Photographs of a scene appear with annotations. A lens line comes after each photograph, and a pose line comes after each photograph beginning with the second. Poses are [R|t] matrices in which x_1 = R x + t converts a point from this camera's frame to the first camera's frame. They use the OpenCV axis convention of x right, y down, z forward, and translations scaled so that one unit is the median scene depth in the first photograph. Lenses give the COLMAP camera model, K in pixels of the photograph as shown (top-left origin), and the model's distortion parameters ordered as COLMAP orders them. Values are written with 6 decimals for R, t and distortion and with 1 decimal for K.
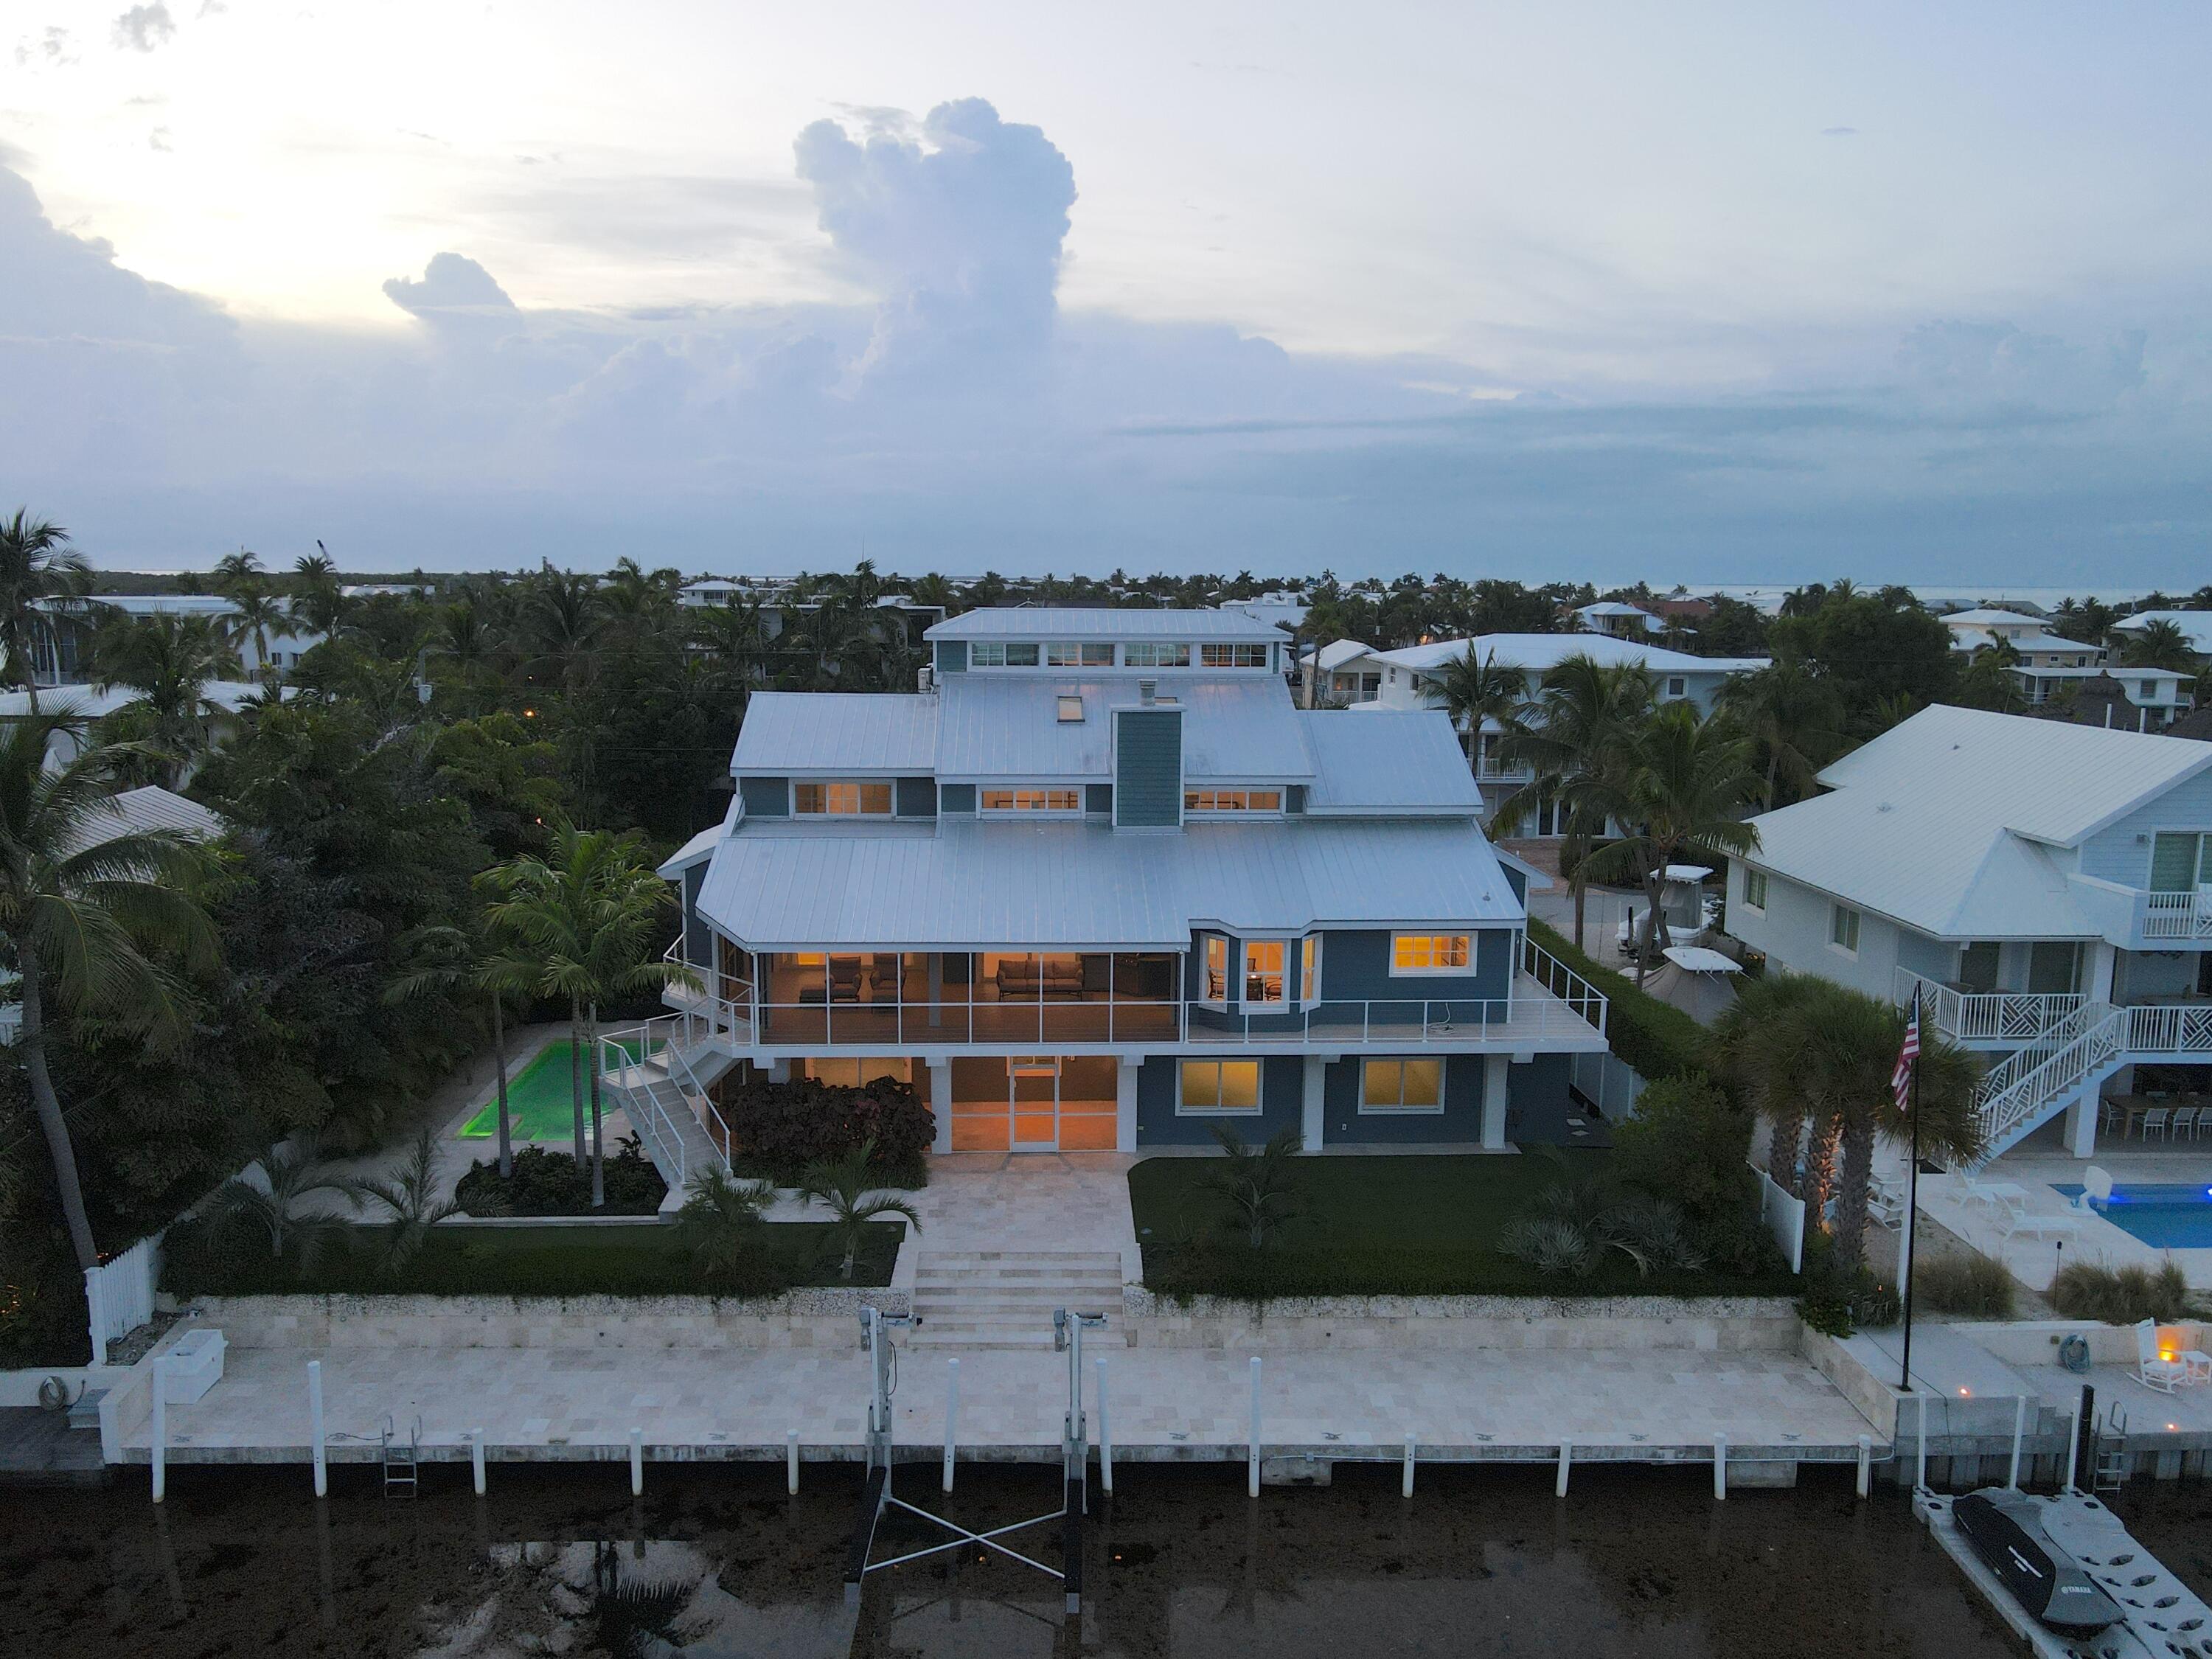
lens RADIAL K [[1609.0, 0, 1093.9], [0, 1609.0, 826.5], [0, 0, 1]] dist [0.003201, 0.026051]
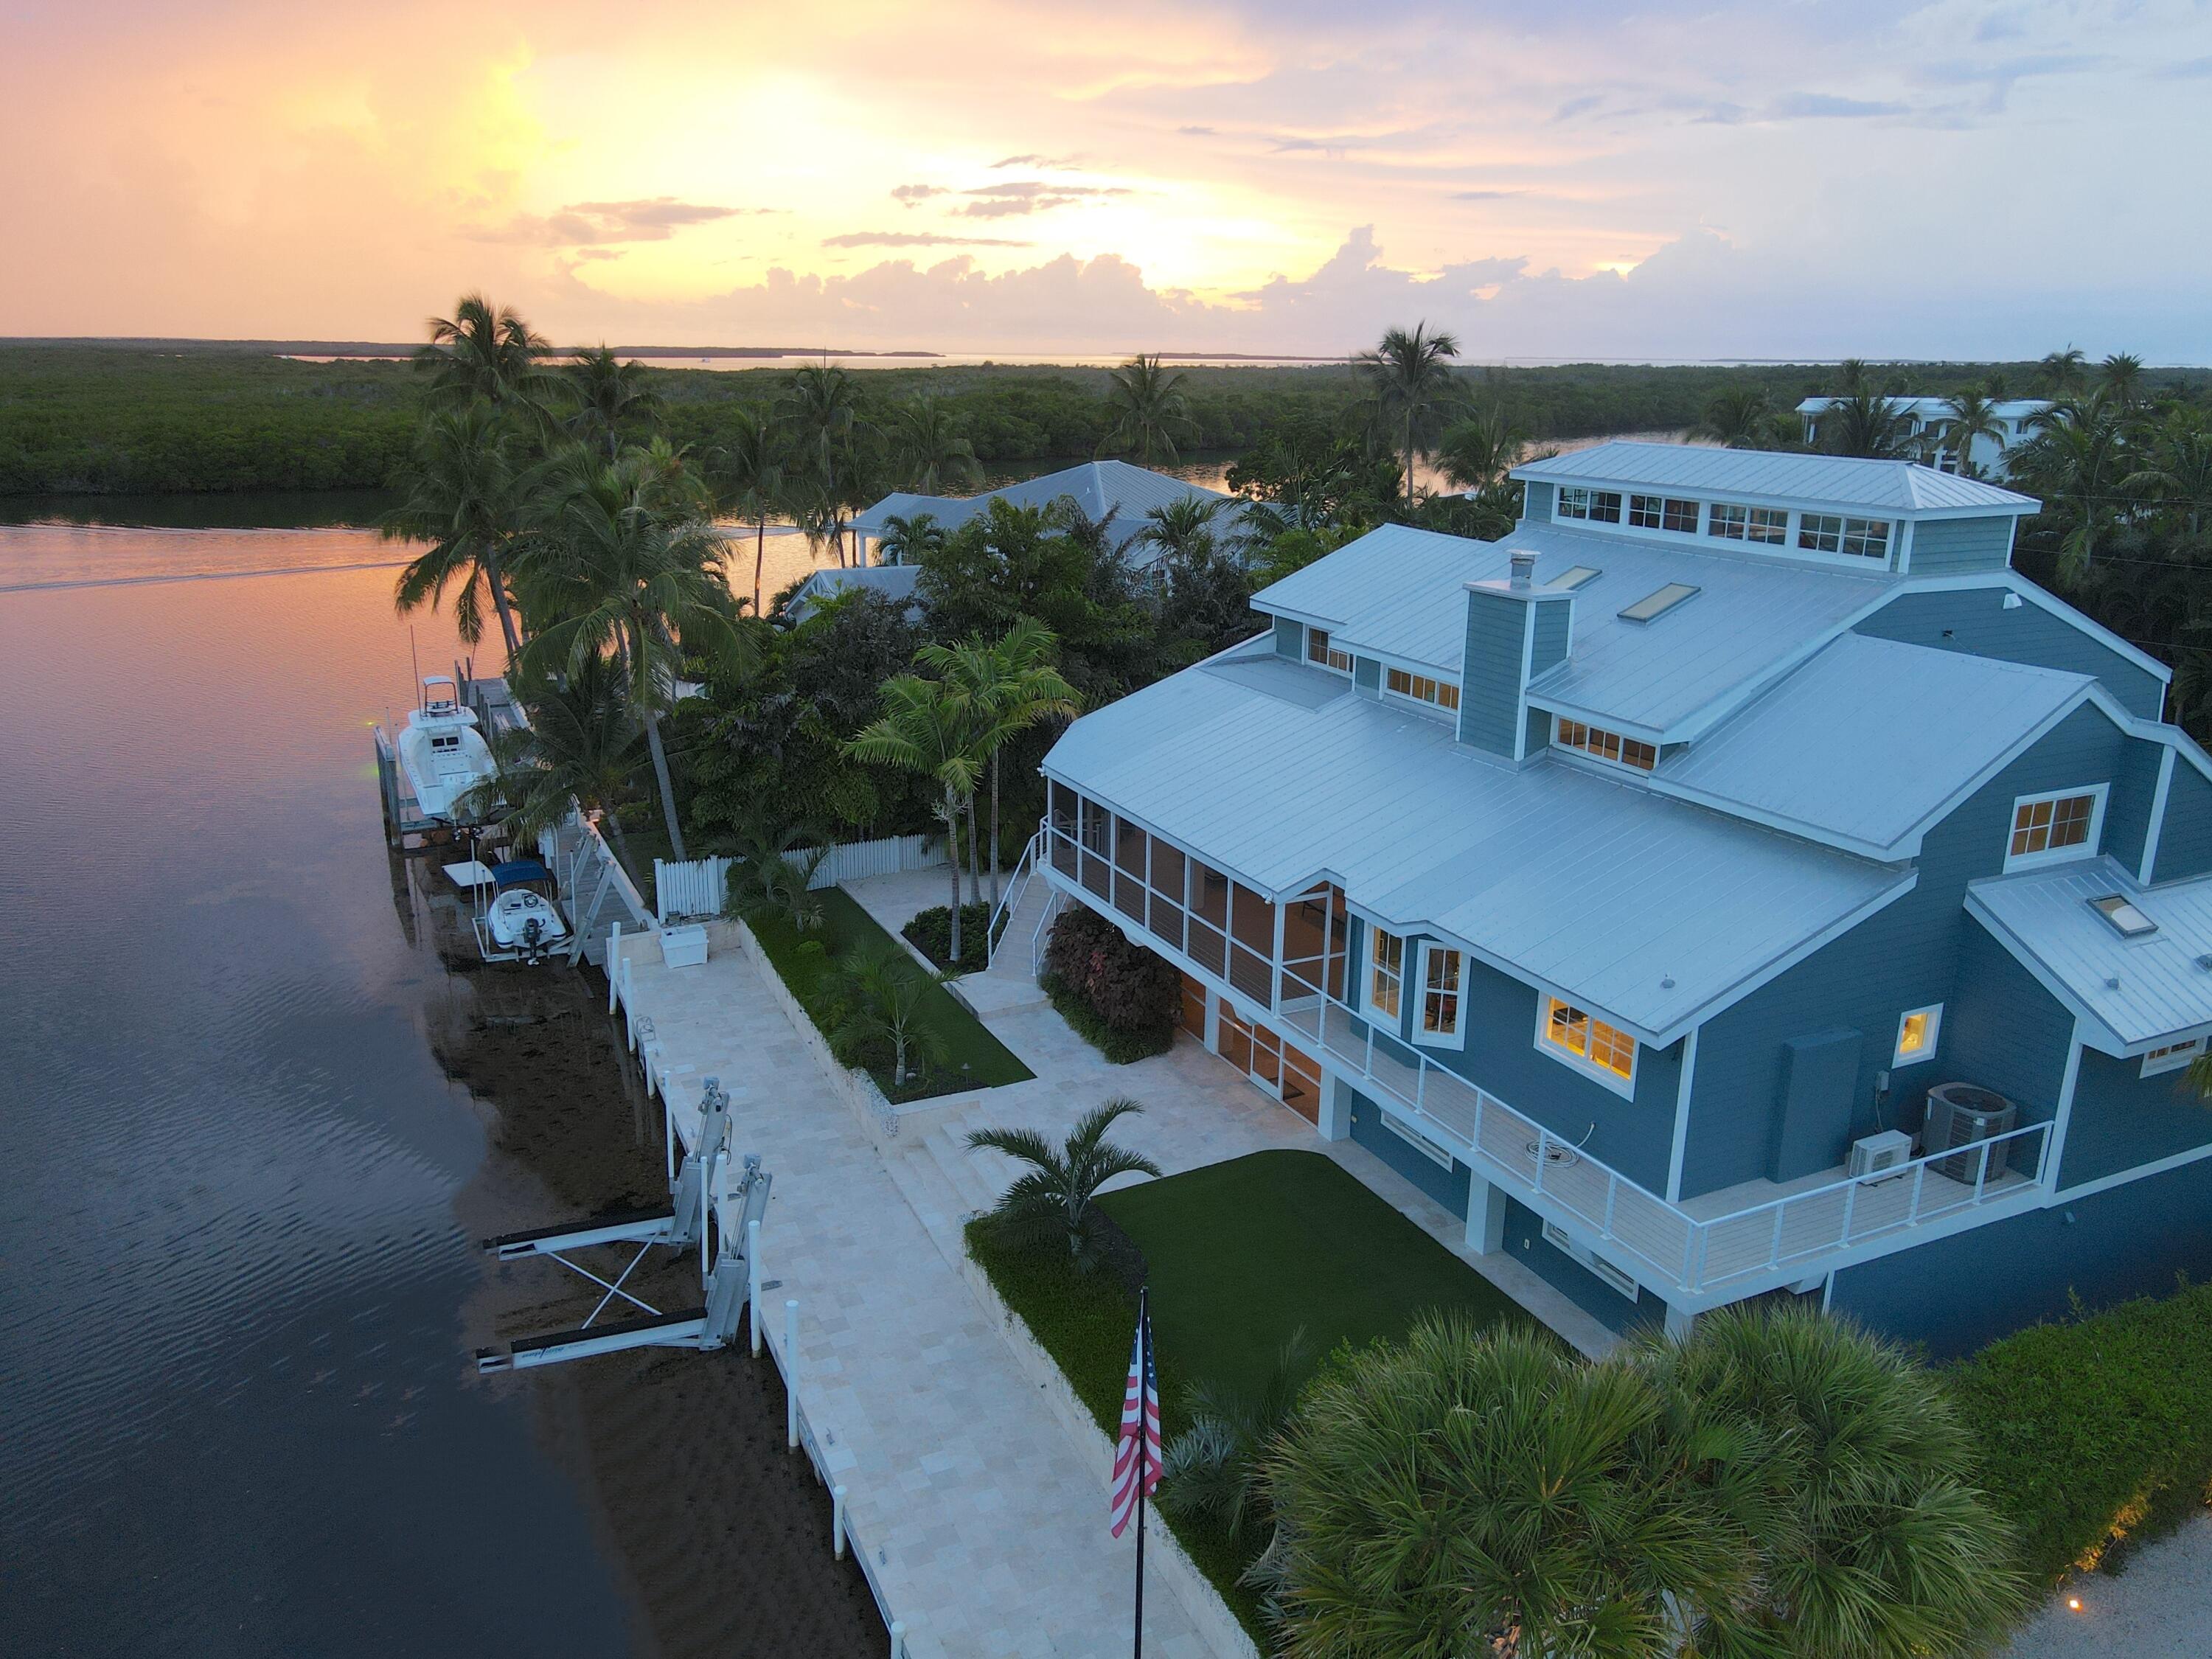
lens RADIAL K [[1609.0, 0, 1093.9], [0, 1609.0, 826.5], [0, 0, 1]] dist [0.003201, 0.026051]
pose [[0.412928, 0.254752, -0.874410, 0.620450], [-0.147908, 0.966096, 0.211617, -0.097437], [0.898673, 0.041950, 0.436608, 0.521814]]
